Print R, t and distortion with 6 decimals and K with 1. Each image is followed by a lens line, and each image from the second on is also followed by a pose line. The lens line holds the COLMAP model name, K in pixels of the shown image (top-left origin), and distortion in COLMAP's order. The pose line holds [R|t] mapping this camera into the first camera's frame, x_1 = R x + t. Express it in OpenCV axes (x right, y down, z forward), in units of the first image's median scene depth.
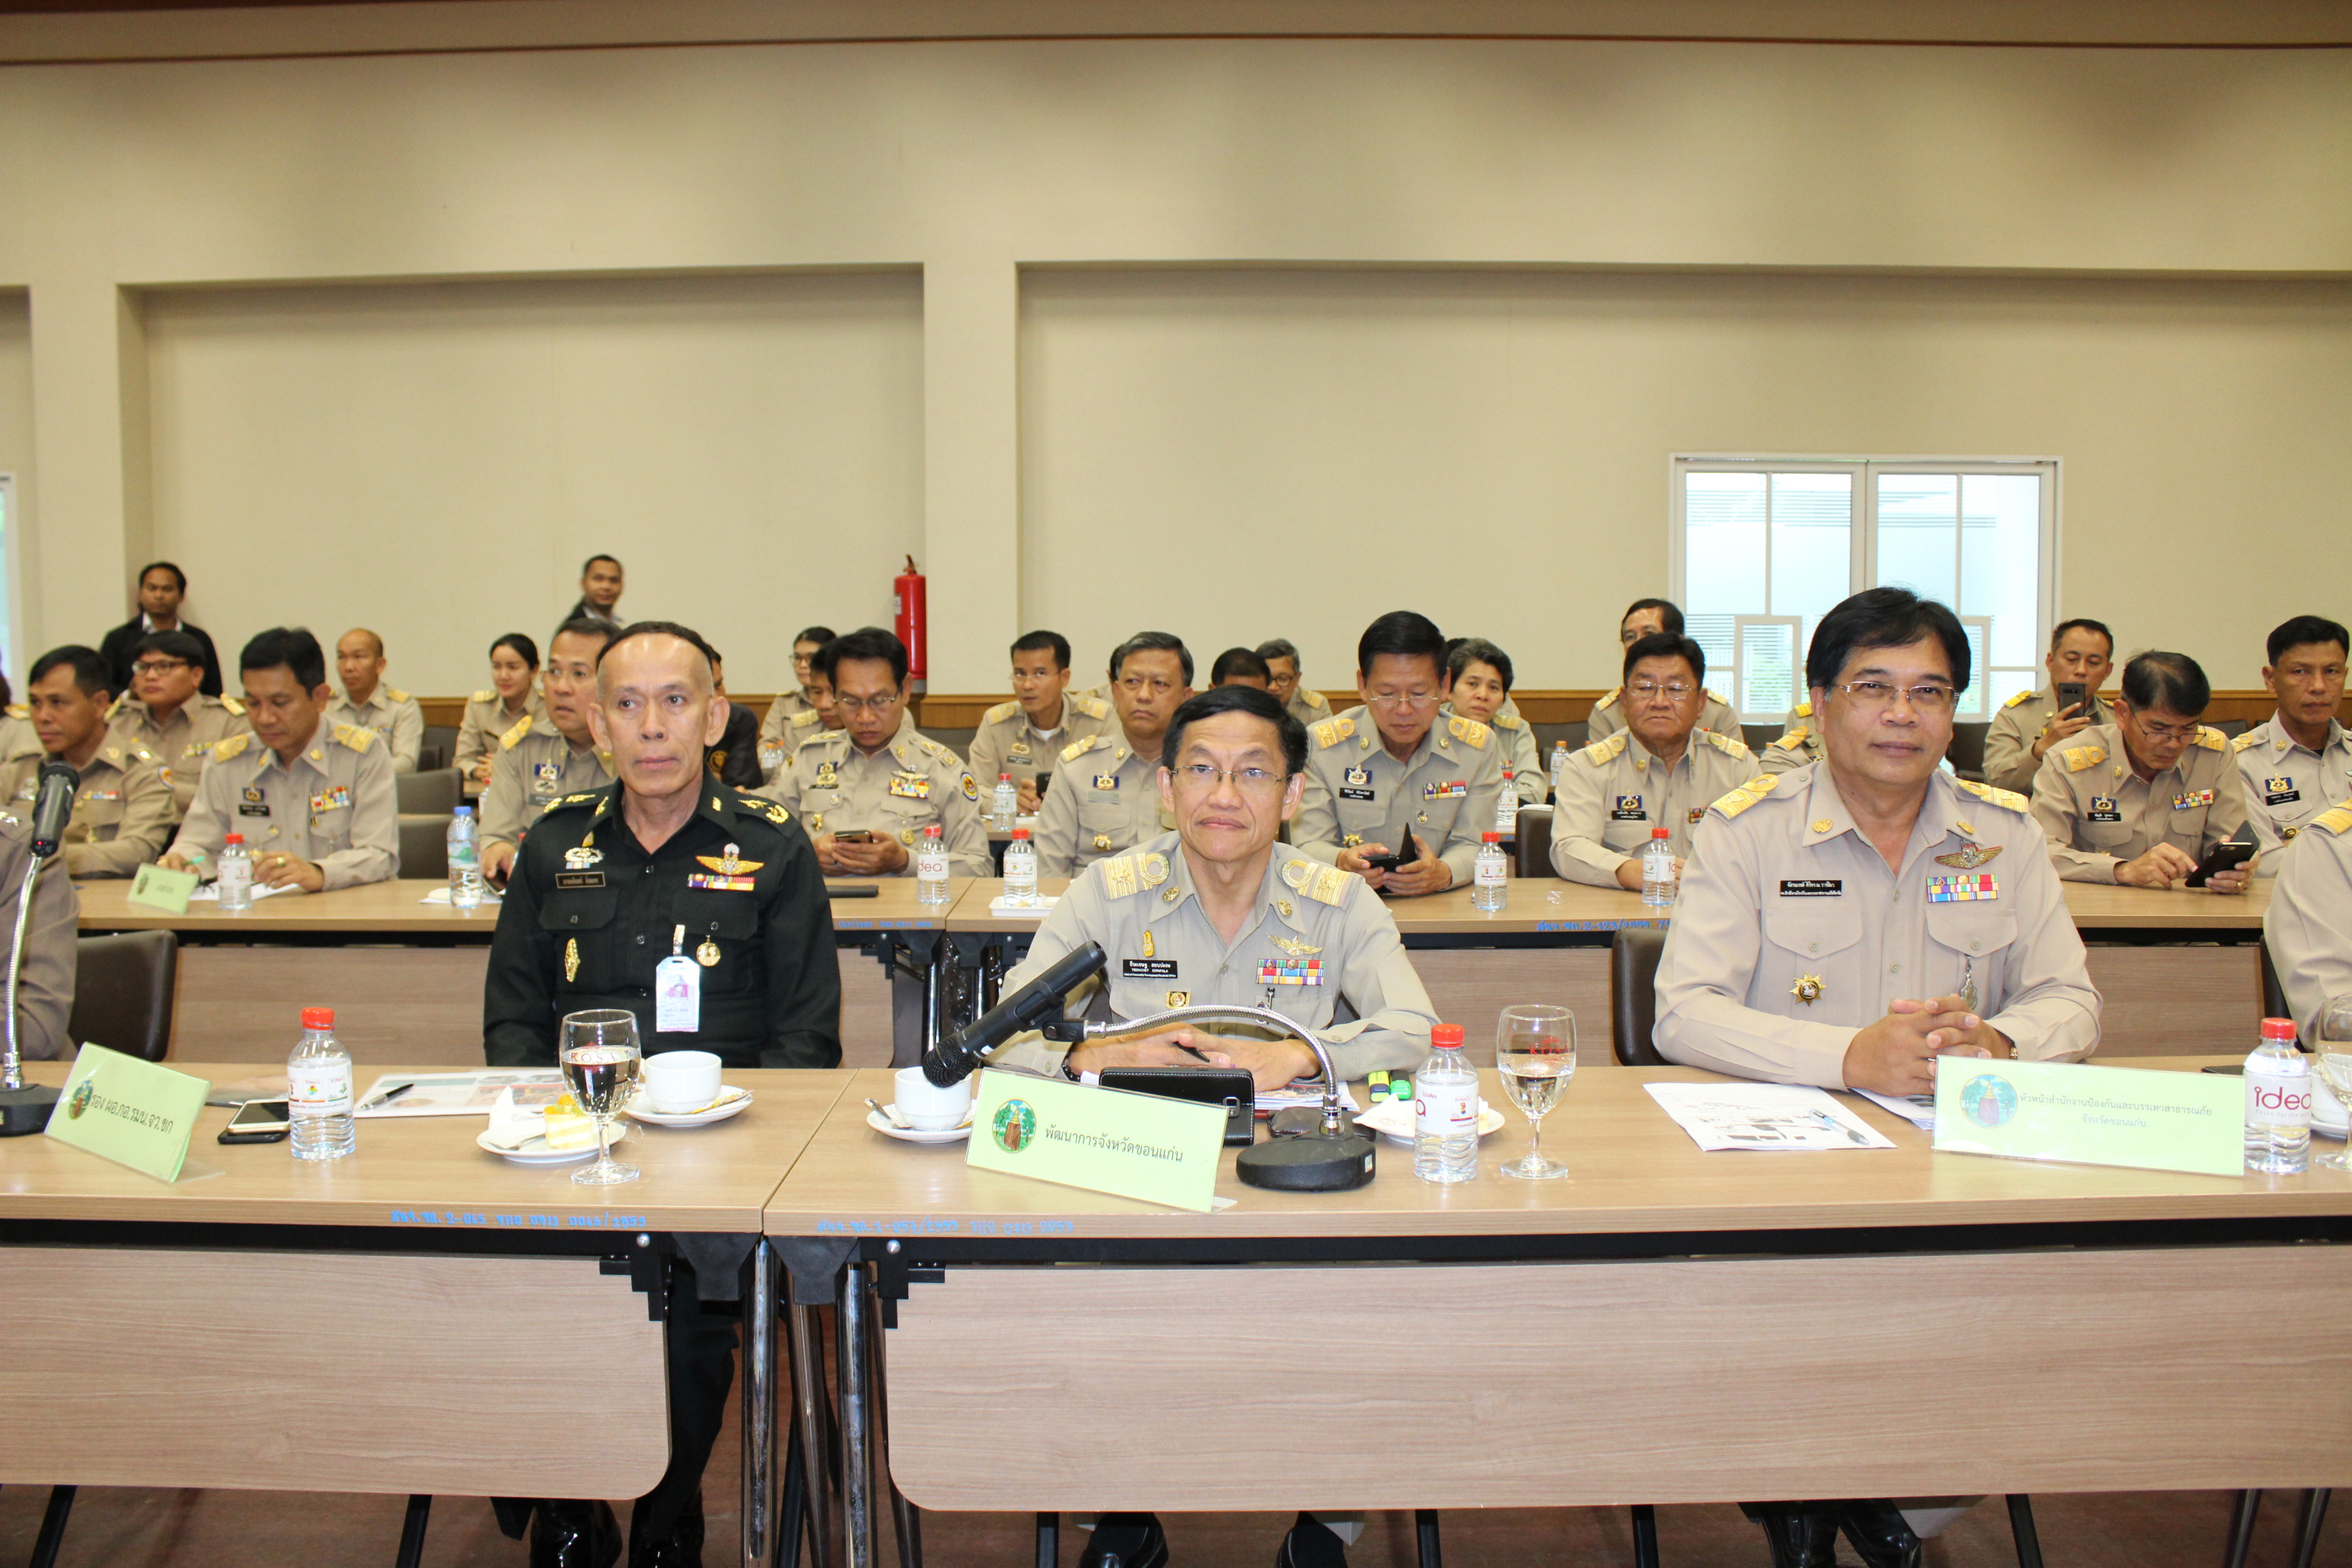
lens RADIAL K [[2009.9, 0, 1136.7], [0, 2009.9, 785.9], [0, 0, 1]] dist [-0.106798, 0.034137]
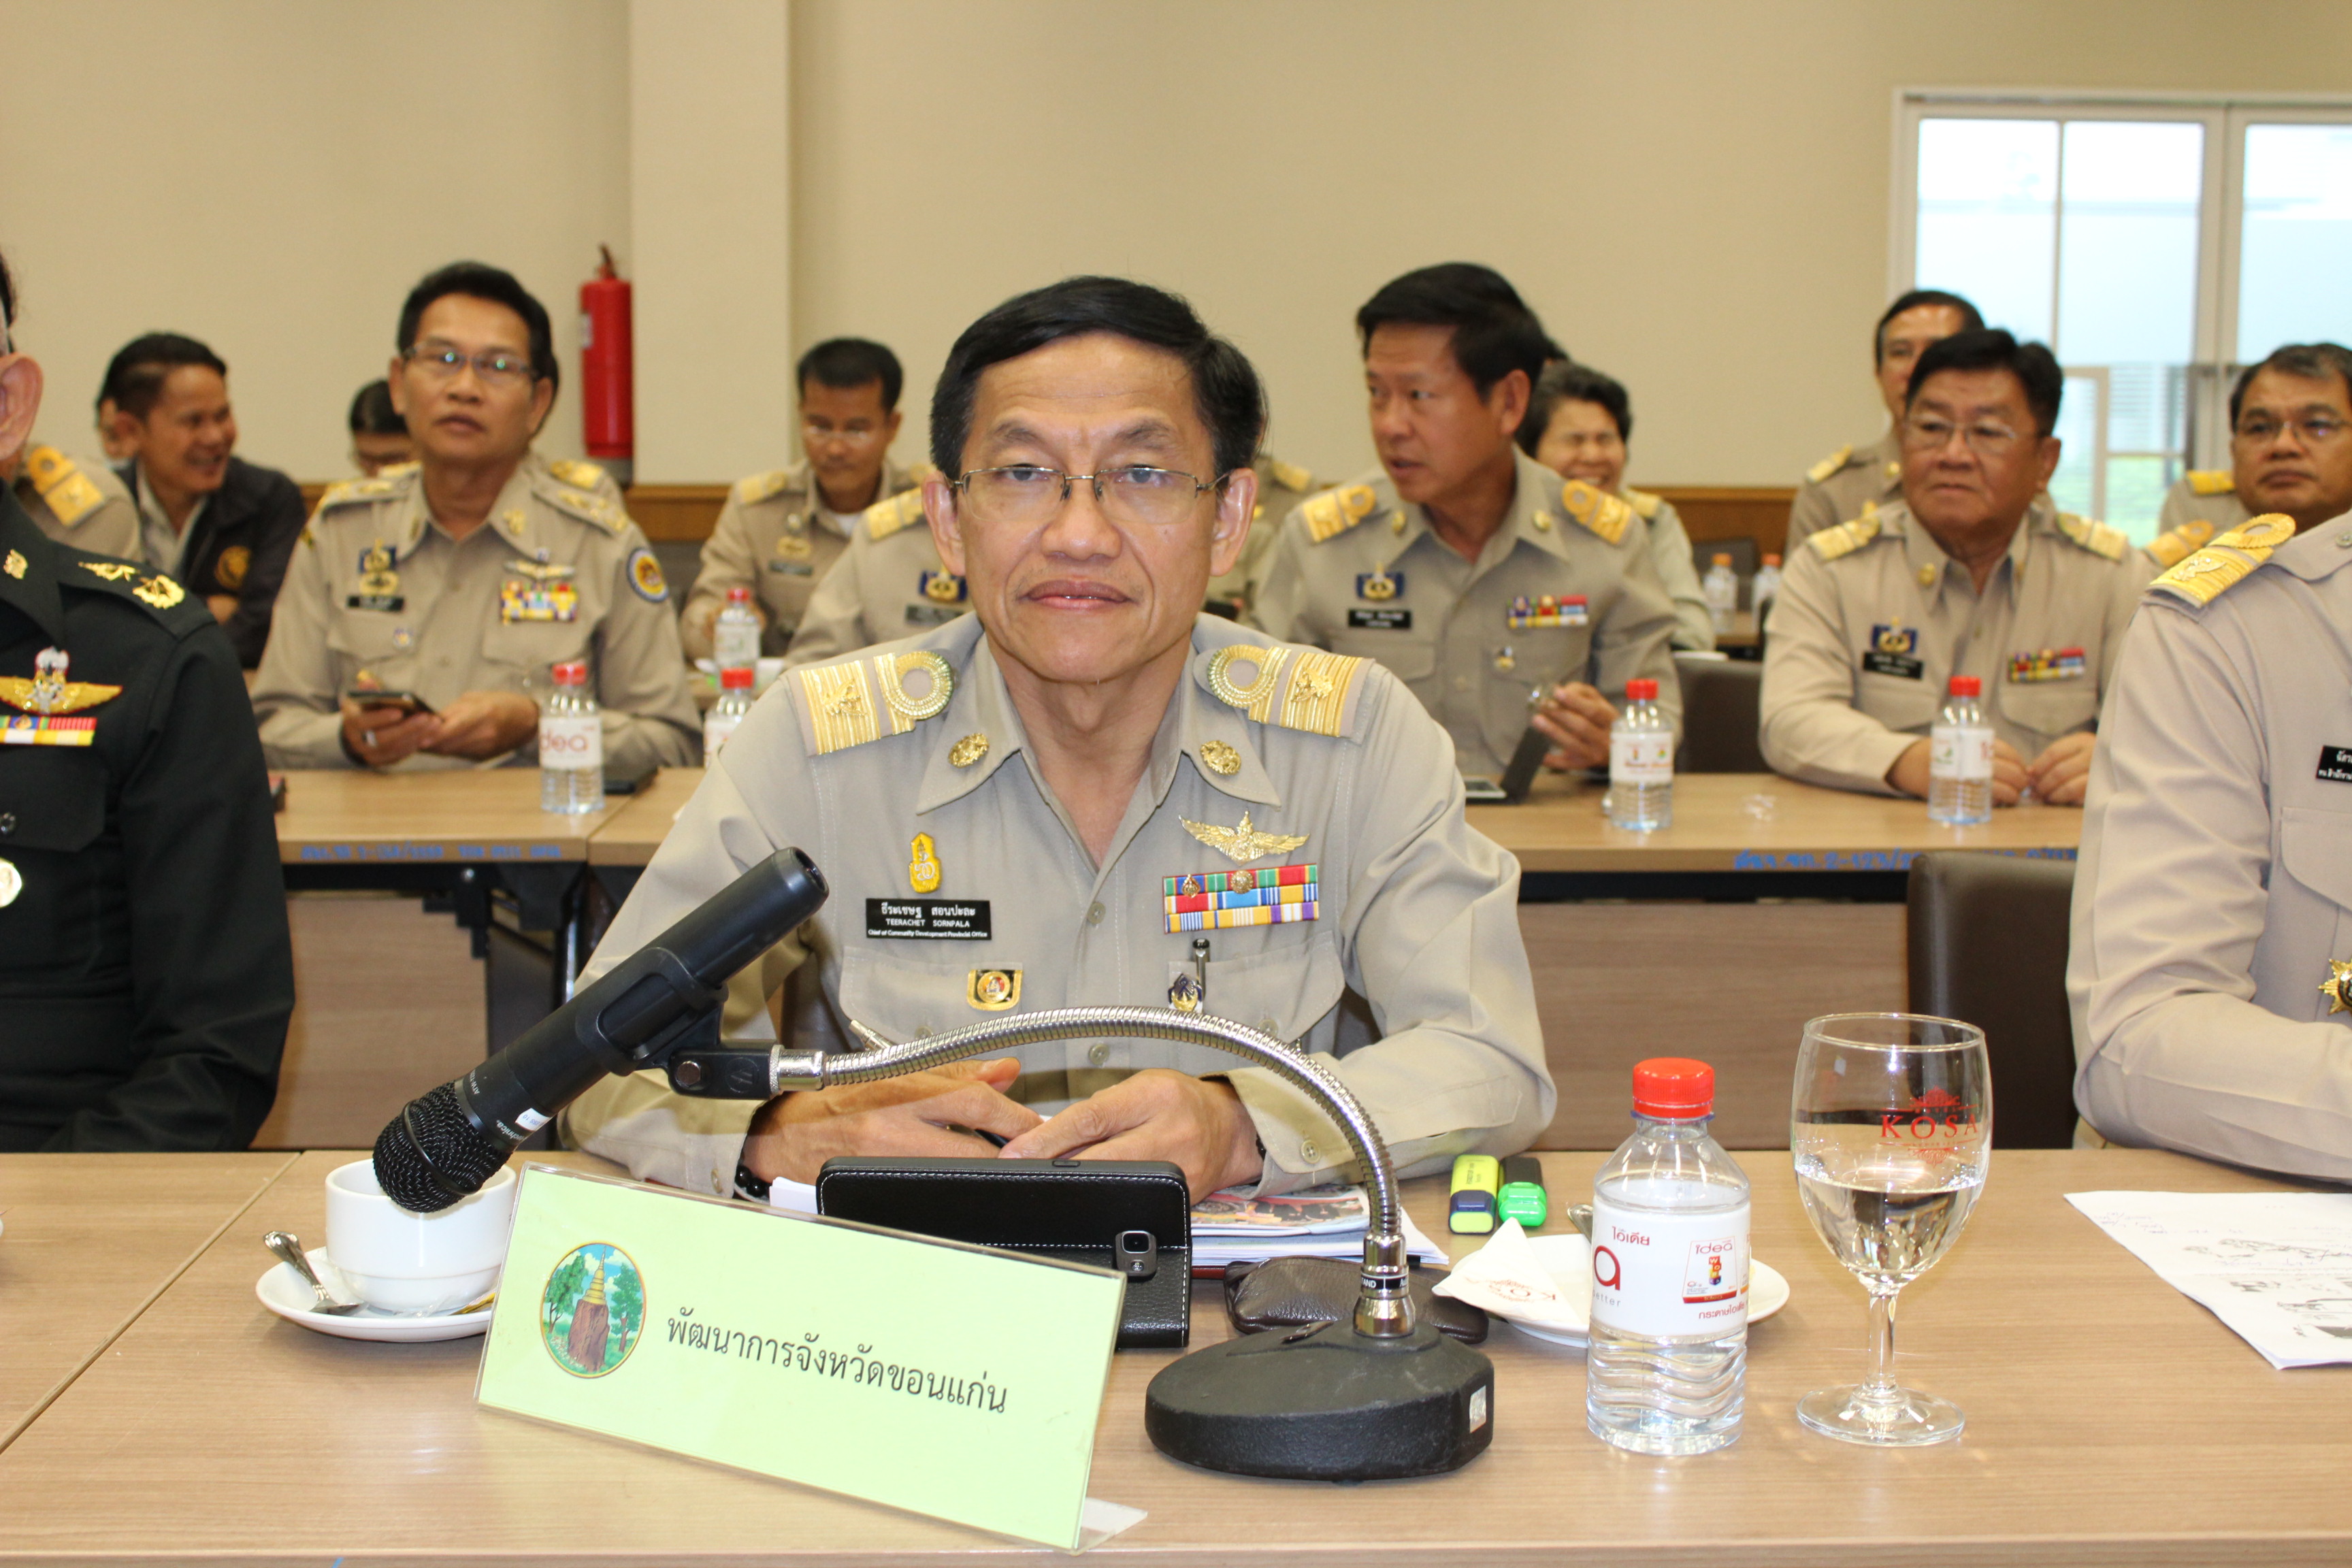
lens RADIAL K [[3108.8, 0, 1162.5], [0, 3108.8, 762.4], [0, 0, 1]] dist [-0.009894, 0.000000]
pose [[0.999194, 0.004580, 0.039890, 0.027556], [-0.006174, 0.999183, 0.039928, 0.035164], [-0.039674, -0.040142, 0.998406, 0.384216]]
